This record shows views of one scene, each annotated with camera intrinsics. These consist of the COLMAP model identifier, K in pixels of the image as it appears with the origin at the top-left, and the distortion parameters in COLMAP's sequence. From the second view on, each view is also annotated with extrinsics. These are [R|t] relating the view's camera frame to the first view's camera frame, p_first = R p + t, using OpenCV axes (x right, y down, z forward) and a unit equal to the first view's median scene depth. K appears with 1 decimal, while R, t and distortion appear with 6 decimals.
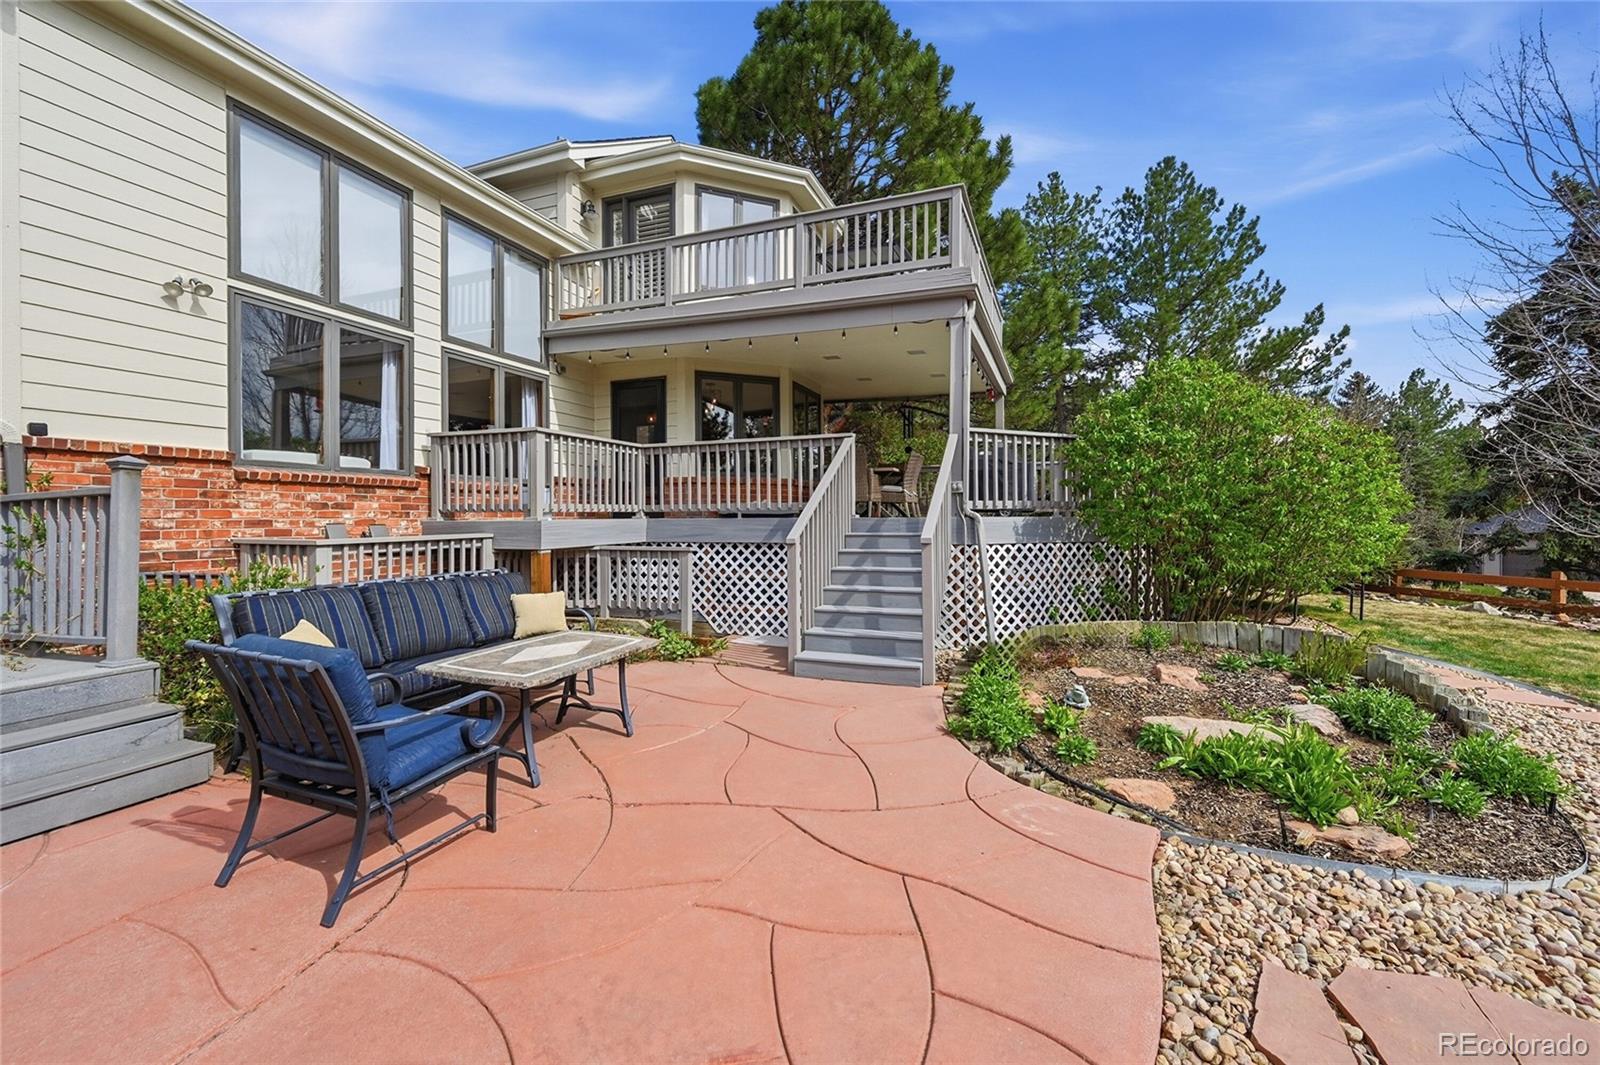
lens RADIAL K [[644.1, 0, 795.5], [0, 644.1, 522.9], [0, 0, 1]] dist [-0.000997, 0.000505]
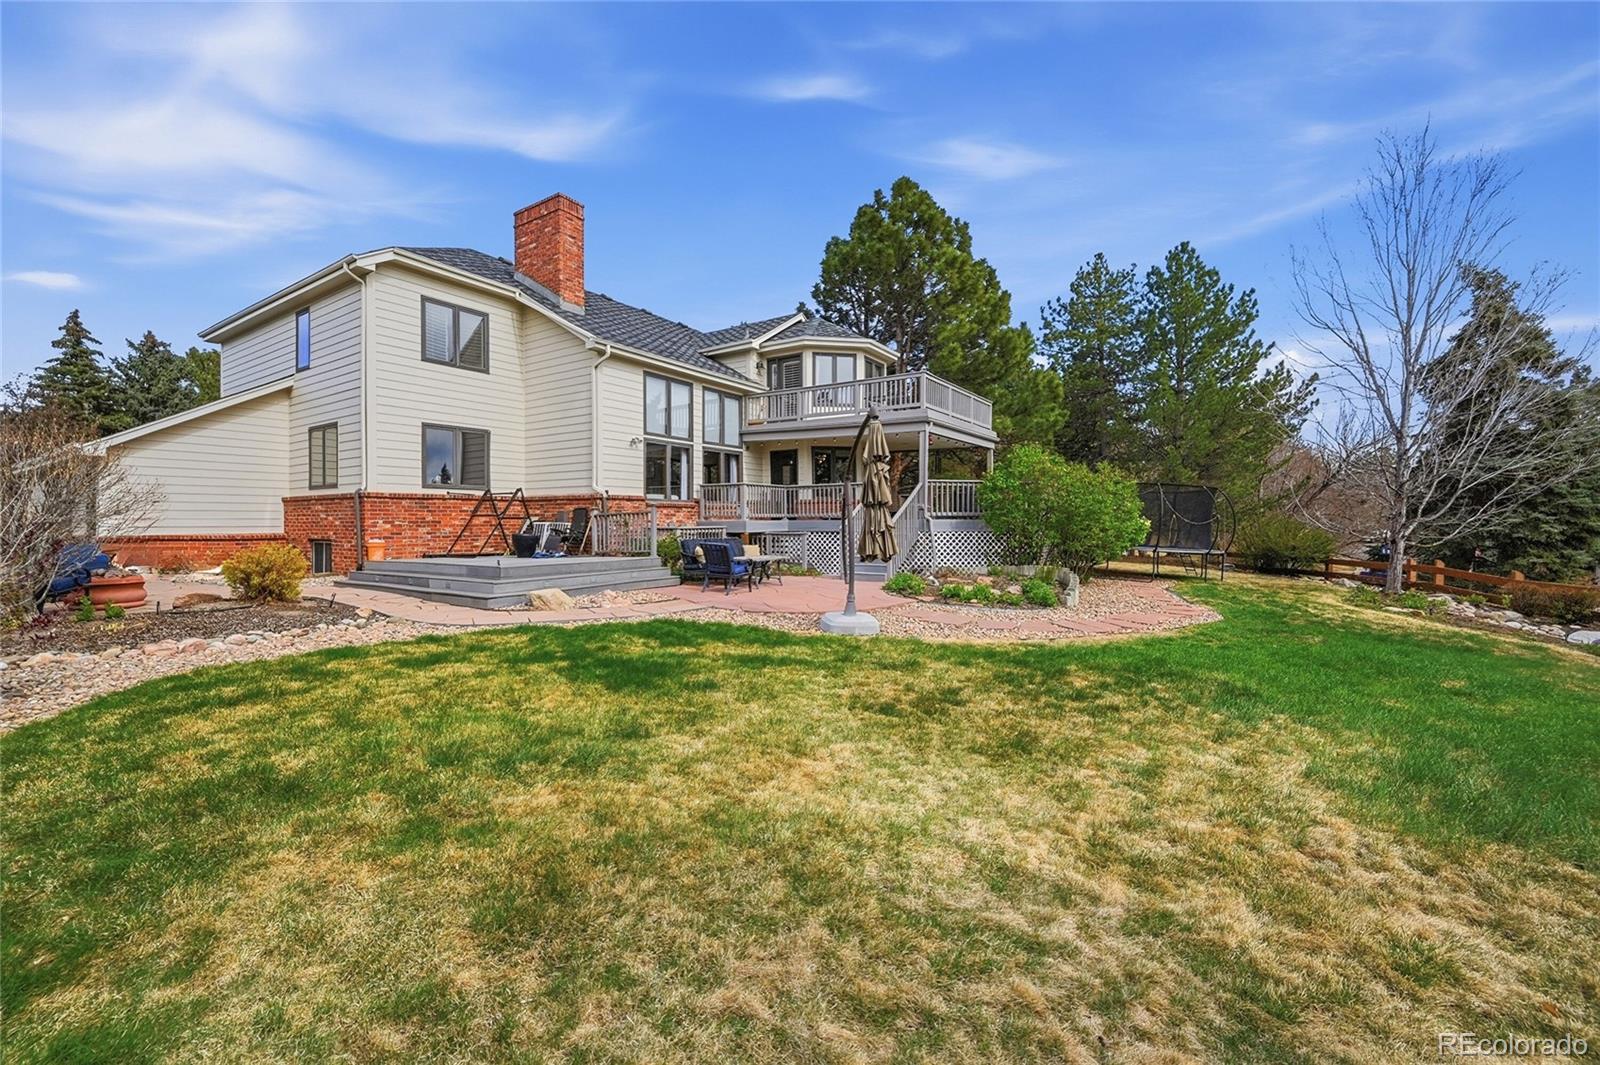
lens RADIAL K [[644.1, 0, 800.2], [0, 644.1, 529.0], [0, 0, 1]] dist [-0.000997, 0.000505]
pose [[0.977258, 0.003914, -0.212018, 0.253290], [-0.003485, 0.999991, 0.002397, 0.016035], [0.212026, -0.001603, 0.977263, -1.045311]]
